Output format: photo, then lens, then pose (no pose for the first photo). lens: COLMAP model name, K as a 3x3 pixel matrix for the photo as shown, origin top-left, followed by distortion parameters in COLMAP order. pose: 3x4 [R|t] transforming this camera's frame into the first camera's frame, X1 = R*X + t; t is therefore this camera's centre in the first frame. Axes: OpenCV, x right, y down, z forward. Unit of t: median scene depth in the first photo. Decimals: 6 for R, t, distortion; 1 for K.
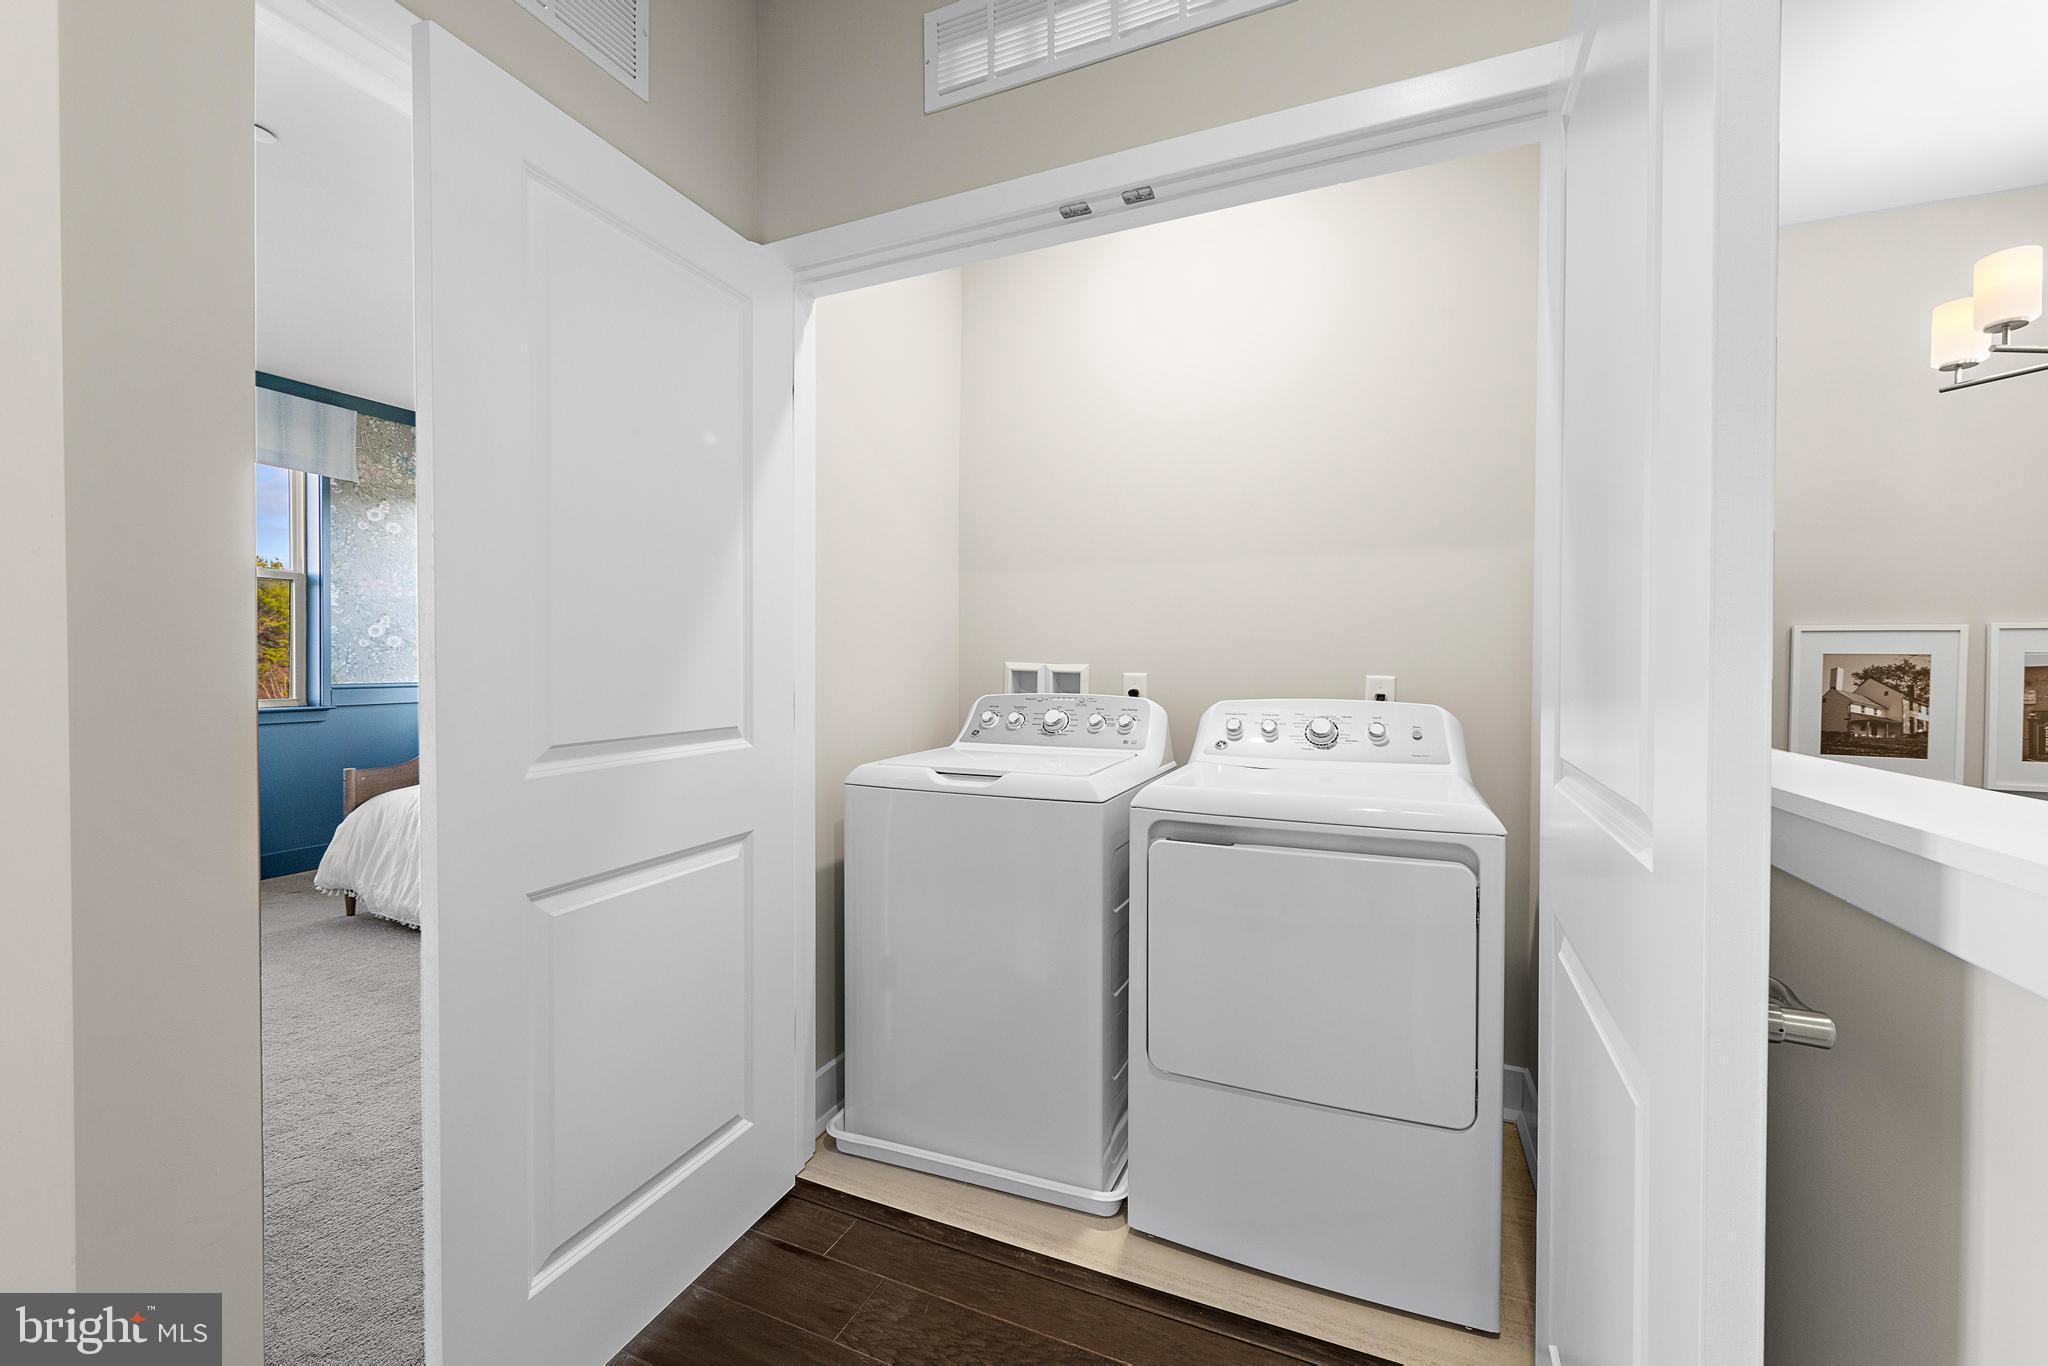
lens RADIAL K [[789.4, 0, 1010.2], [0, 789.4, 669.1], [0, 0, 1]] dist [0.008789, -0.000470]
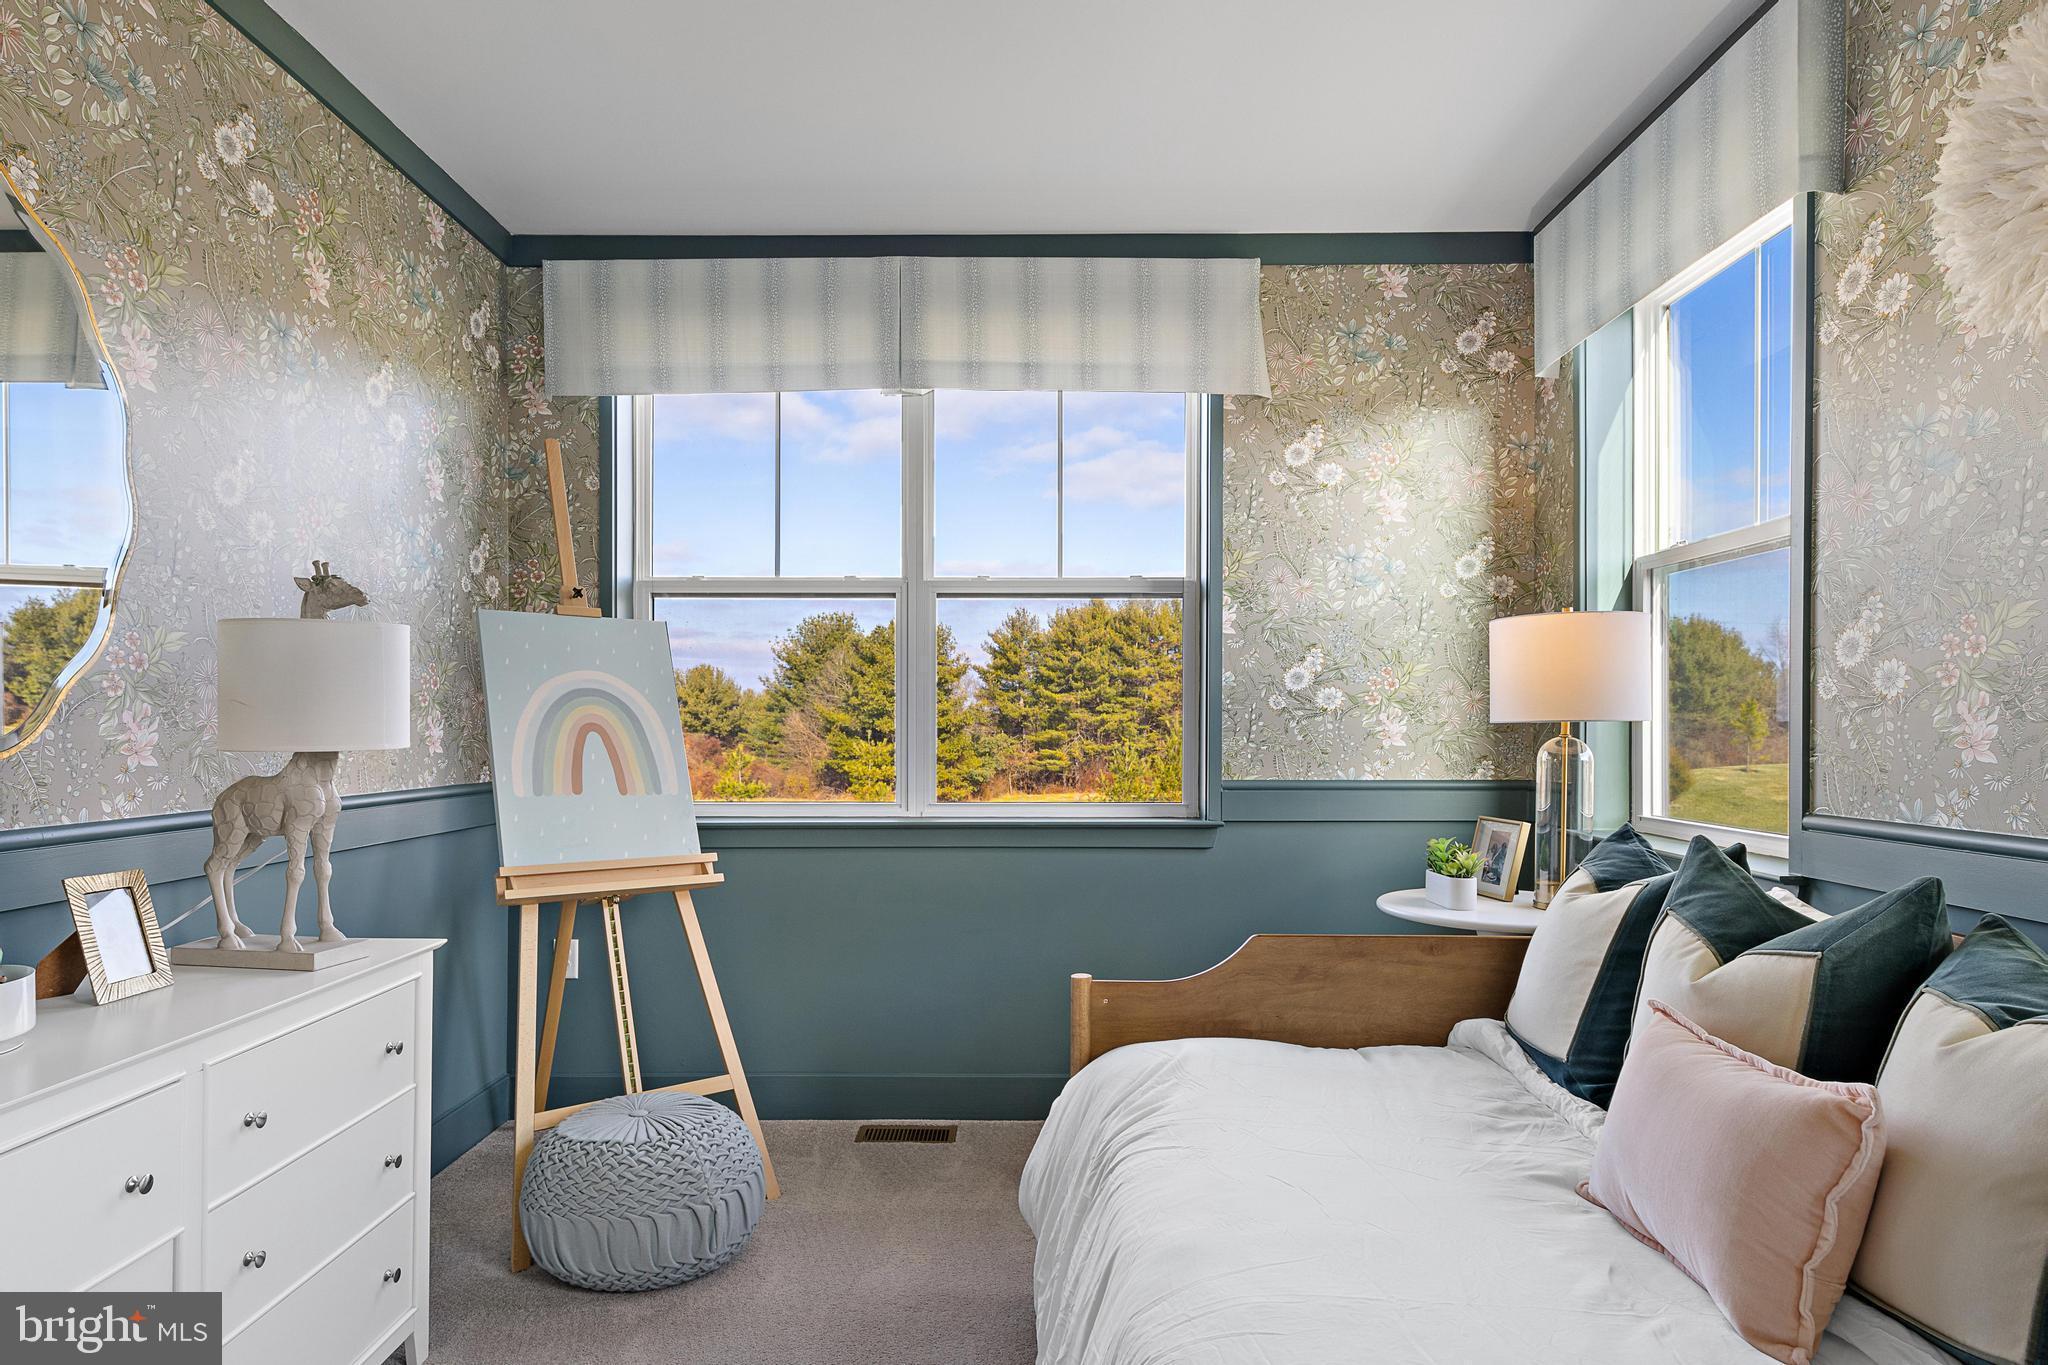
lens RADIAL K [[1170.5, 0, 1016.6], [0, 1170.5, 728.3], [0, 0, 1]] dist [0.013108, -0.003938]
pose [[0.394041, -0.001800, -0.919091, -0.179723], [-0.008929, 0.999943, -0.005786, -0.010362], [0.919050, 0.010487, 0.394002, 0.555149]]
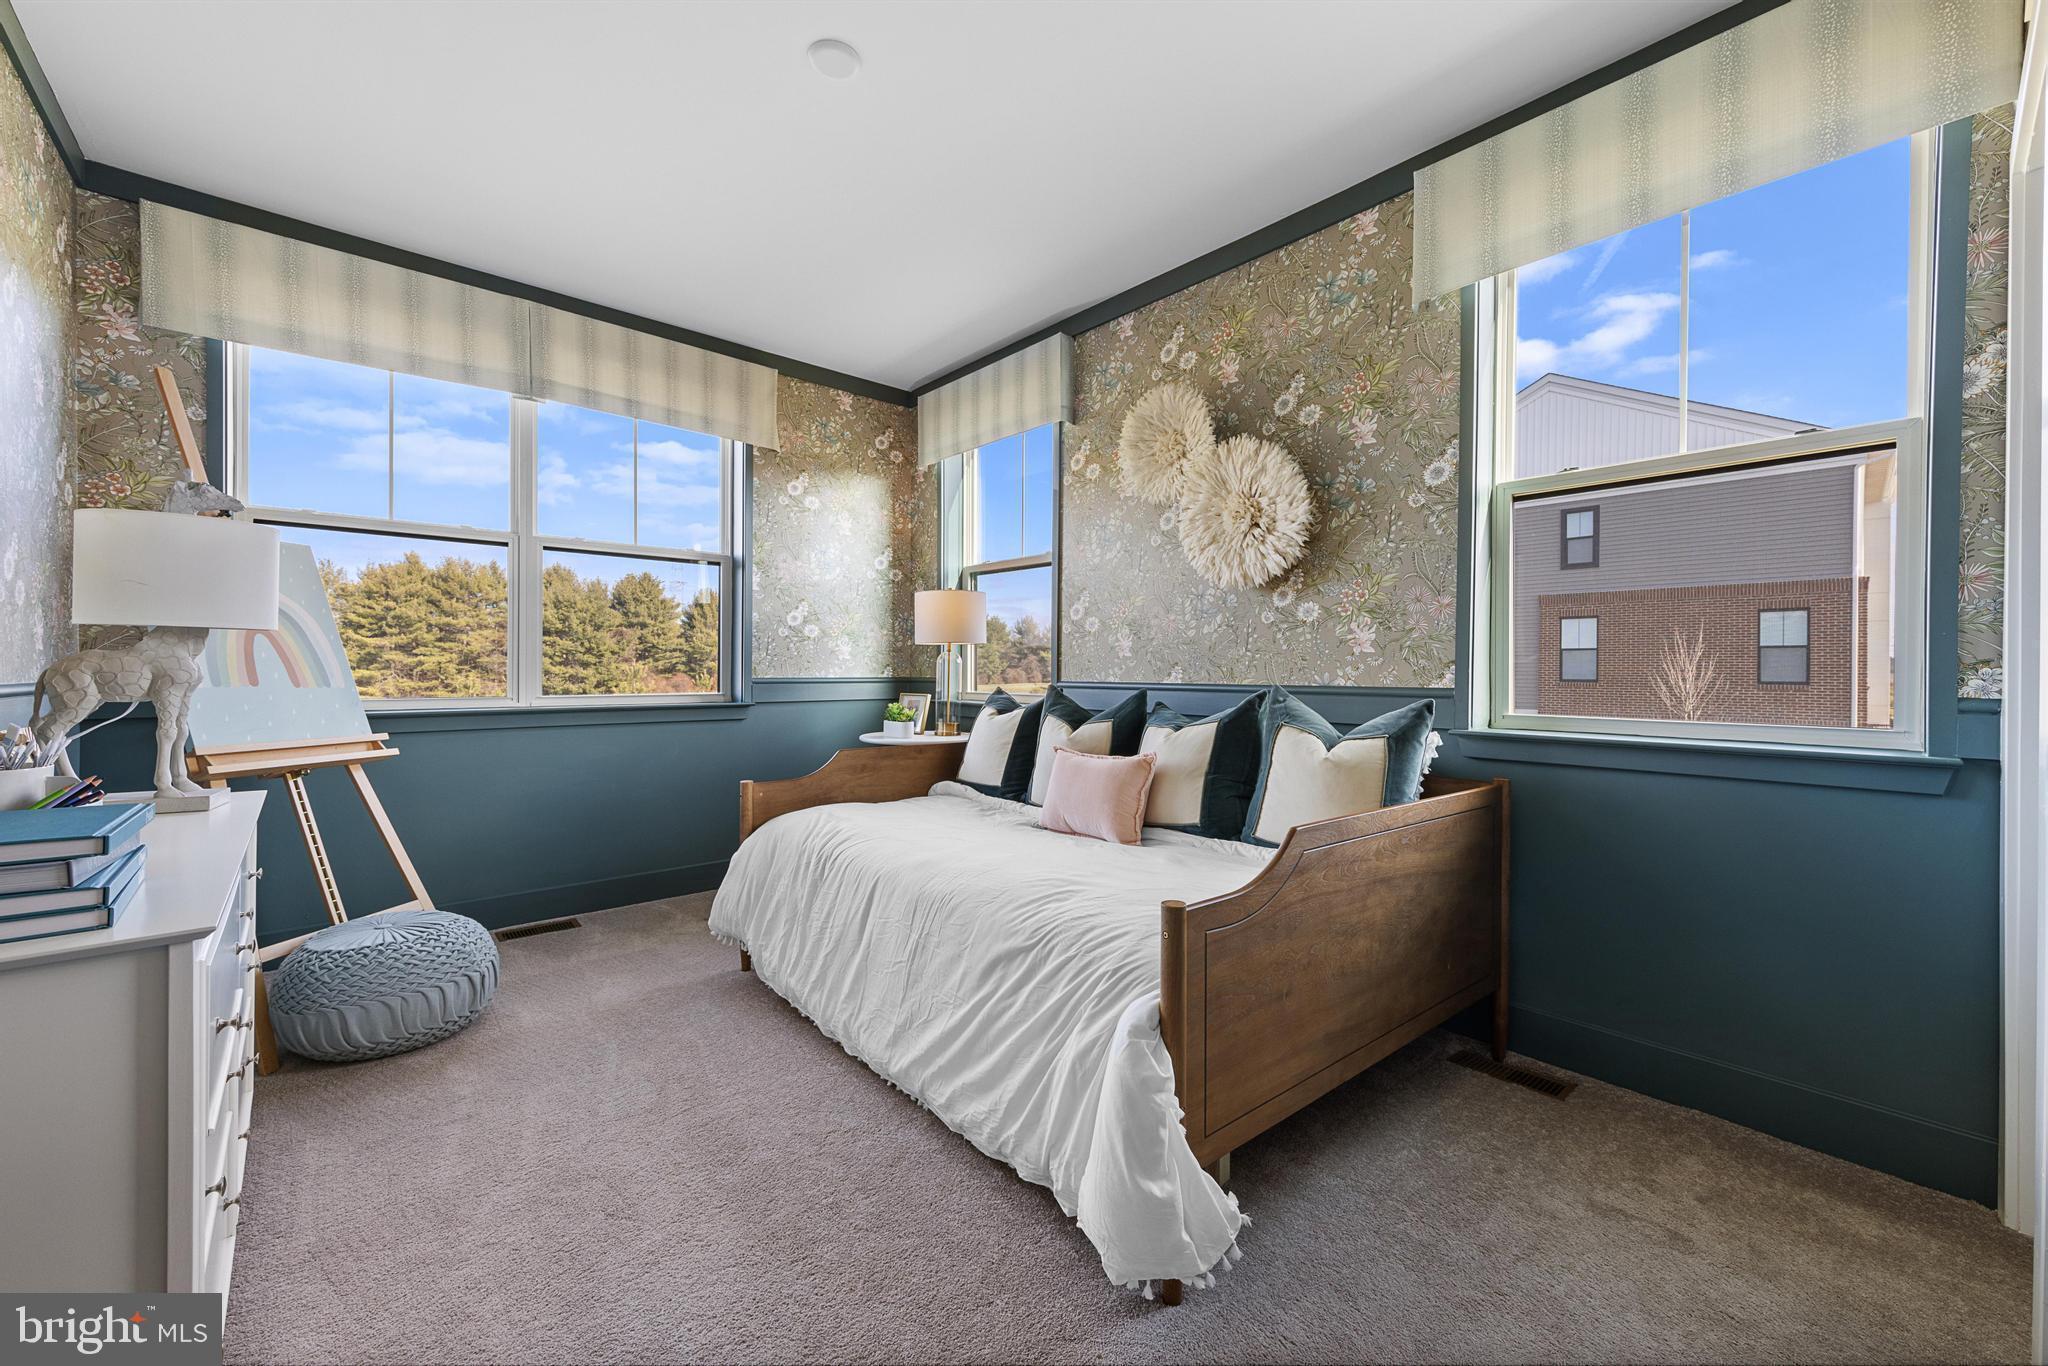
lens RADIAL K [[789.4, 0, 1027.2], [0, 789.4, 671.7], [0, 0, 1]] dist [0.008789, -0.000470]
pose [[0.907197, 0.001548, -0.420704, -0.200648], [-0.005871, 0.999942, -0.008980, 0.017912], [0.420666, 0.010617, 0.907153, 0.323260]]
